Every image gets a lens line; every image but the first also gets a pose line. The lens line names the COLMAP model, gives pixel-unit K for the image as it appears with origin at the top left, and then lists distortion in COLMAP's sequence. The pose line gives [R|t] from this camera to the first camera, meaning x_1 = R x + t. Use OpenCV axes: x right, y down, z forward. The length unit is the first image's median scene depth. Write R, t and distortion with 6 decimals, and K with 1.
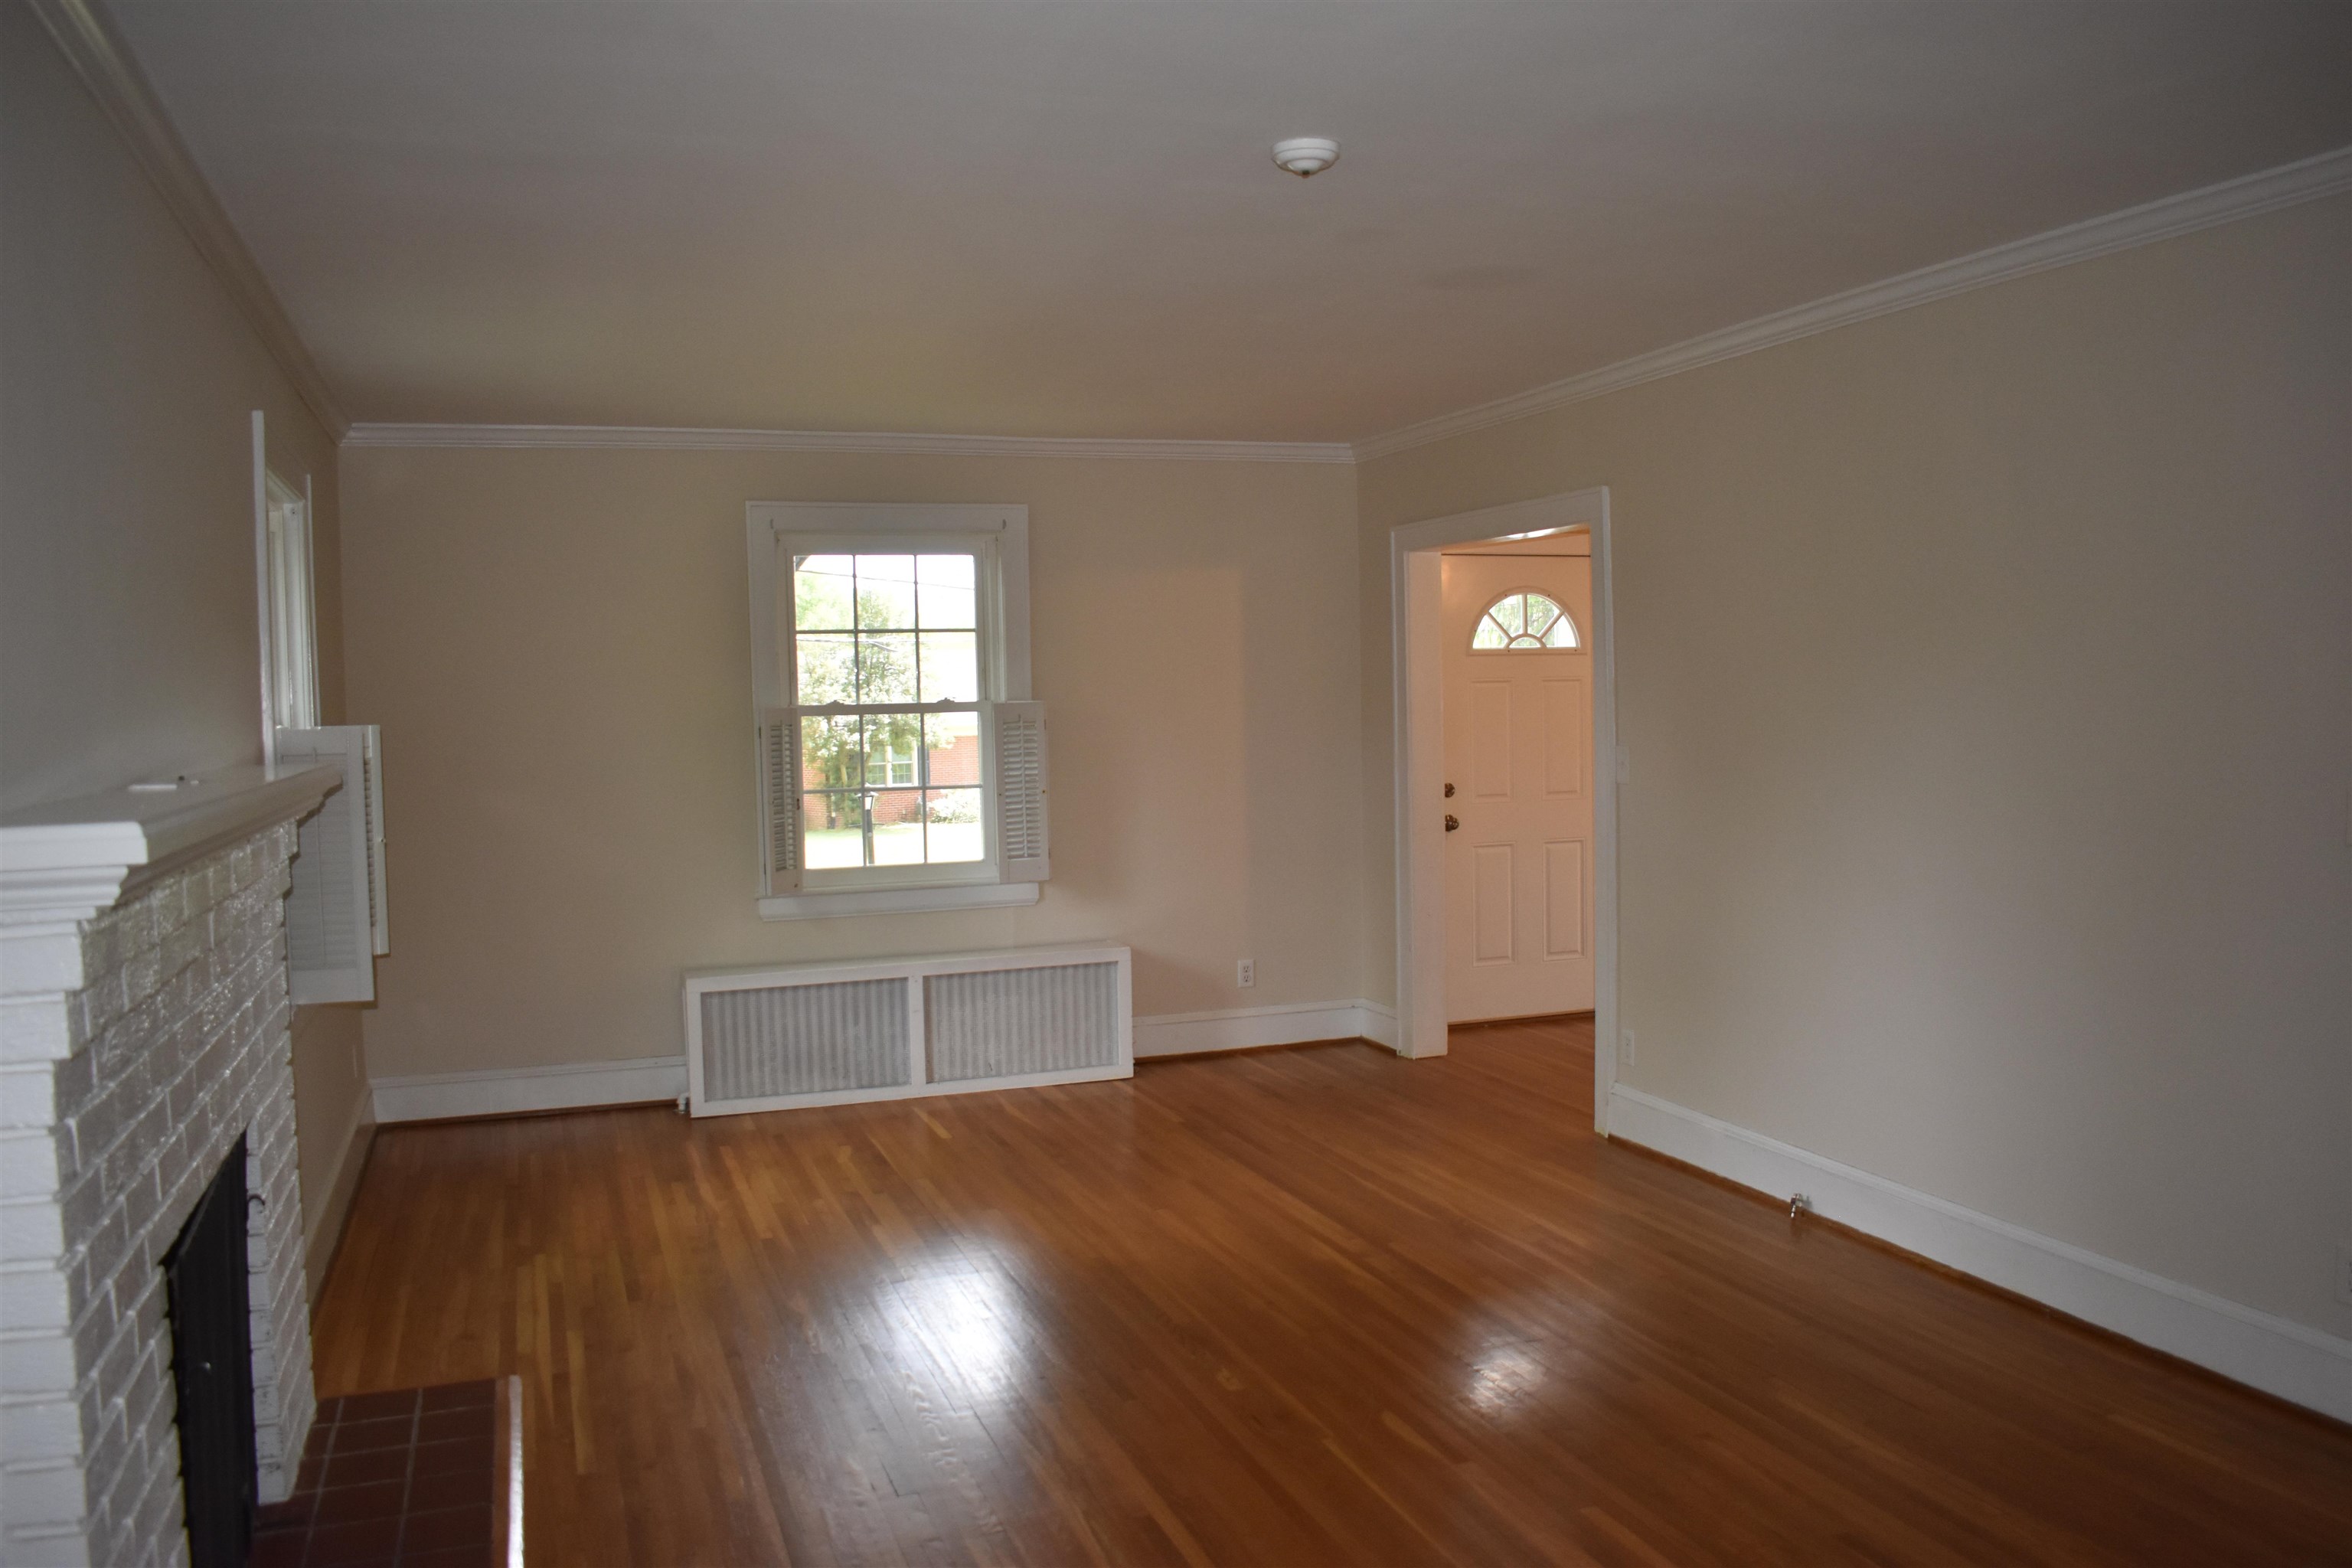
lens RADIAL K [[1818.7, 0, 1176.8], [0, 1818.7, 785.0], [0, 0, 1]] dist [-0.094887, 0.017606]
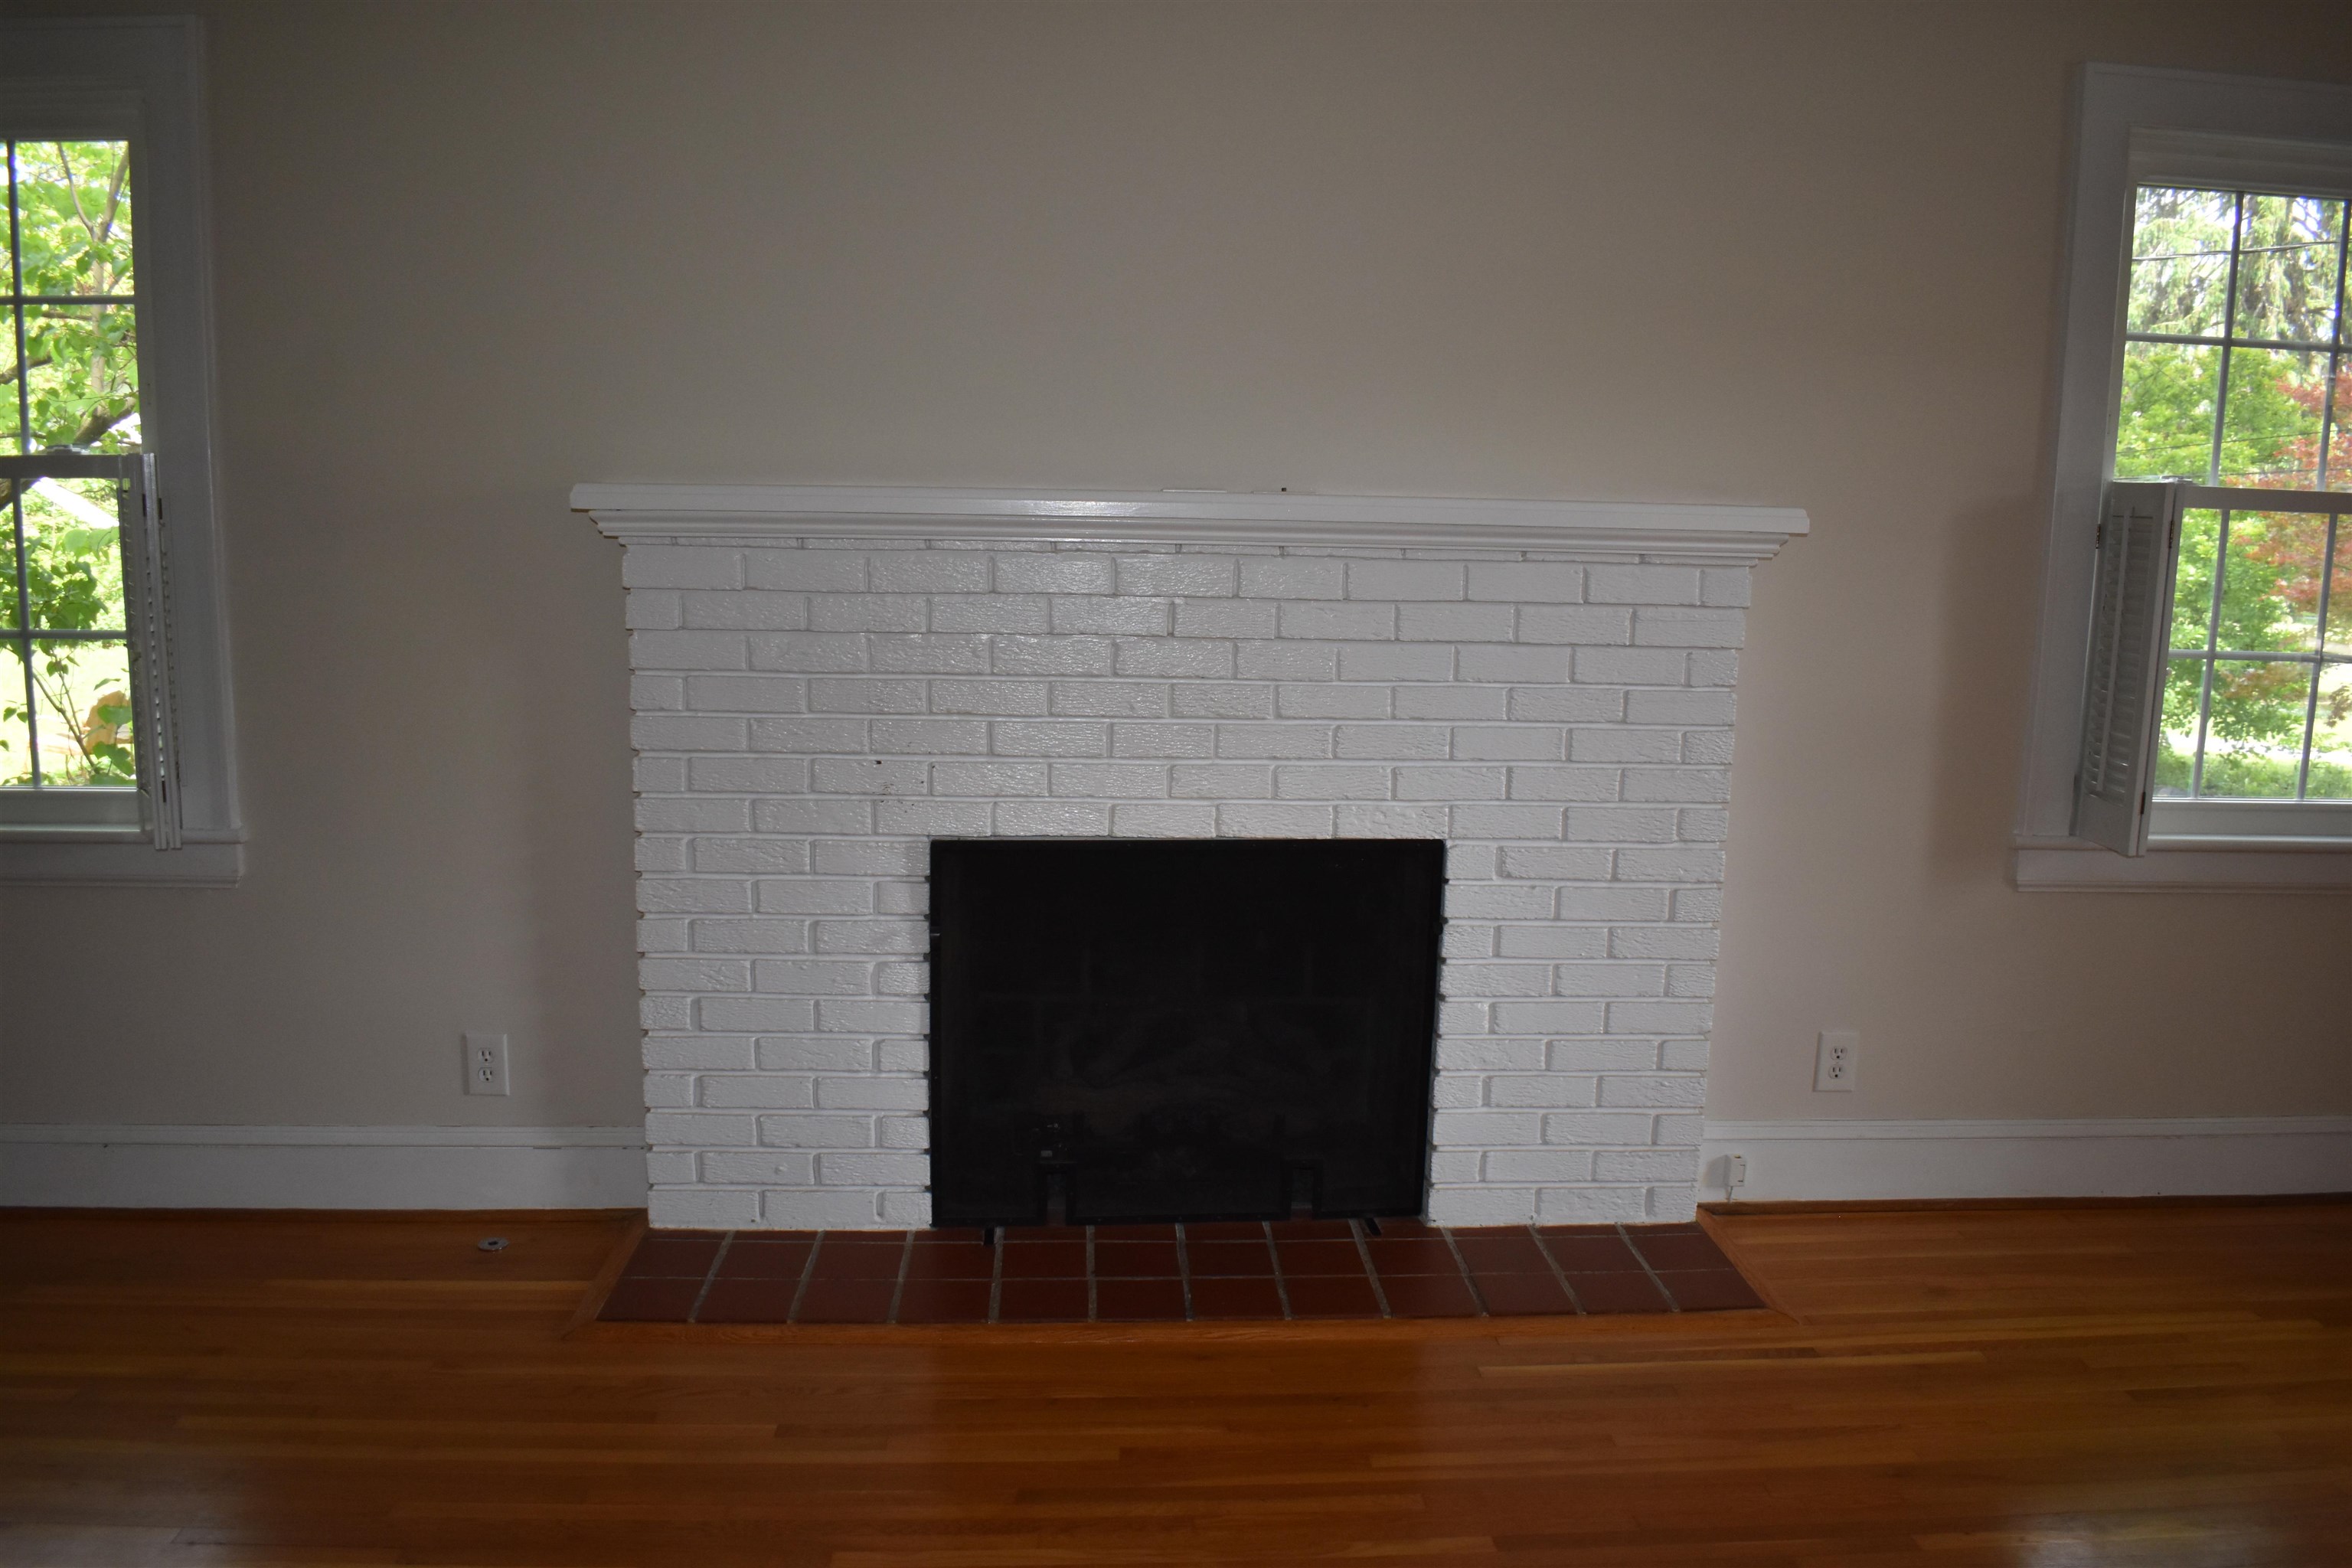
lens RADIAL K [[1818.7, 0, 1171.6], [0, 1818.7, 782.6], [0, 0, 1]] dist [-0.094887, 0.017606]
pose [[-0.280567, 0.167877, -0.945039, 0.231895], [-0.063058, 0.979235, 0.192672, -0.016391], [0.957761, 0.113650, -0.264155, 0.539756]]
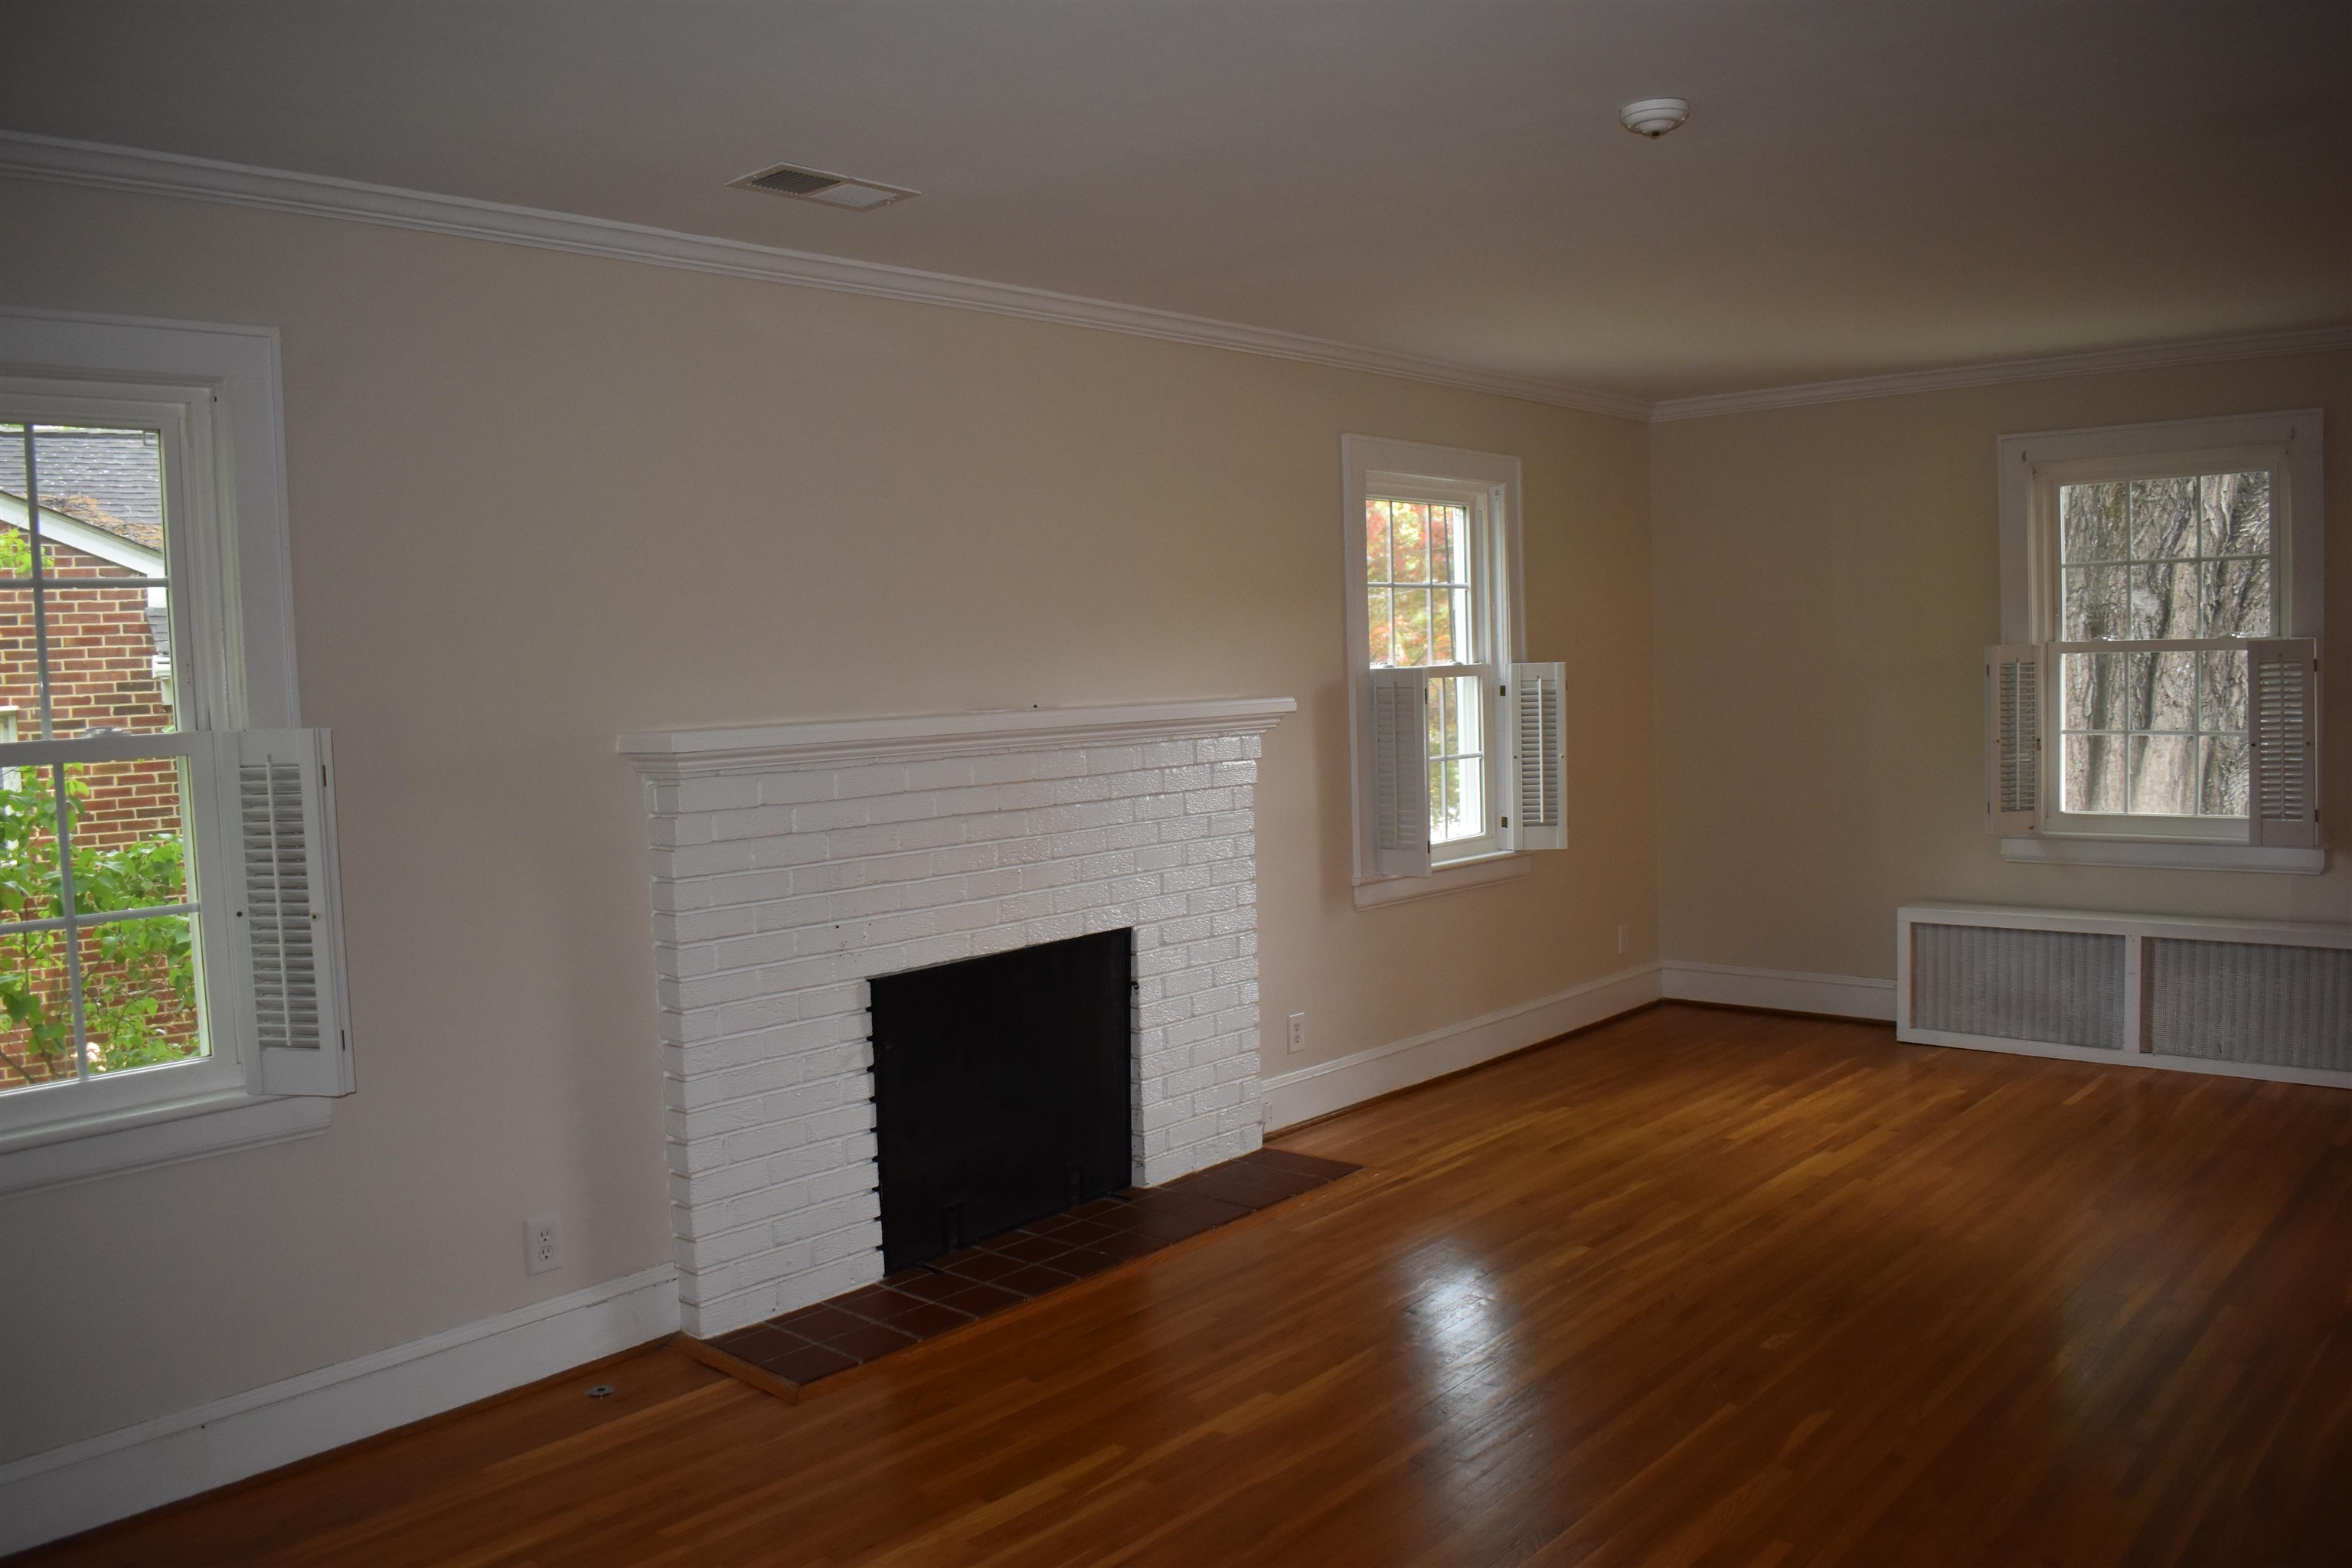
lens RADIAL K [[1818.7, 0, 1185.5], [0, 1818.7, 789.0], [0, 0, 1]] dist [-0.094887, 0.017606]
pose [[0.482578, 0.067940, -0.873214, 0.409932], [-0.023468, 0.997632, 0.064651, -0.016602], [0.875538, -0.010706, 0.483030, 0.138978]]
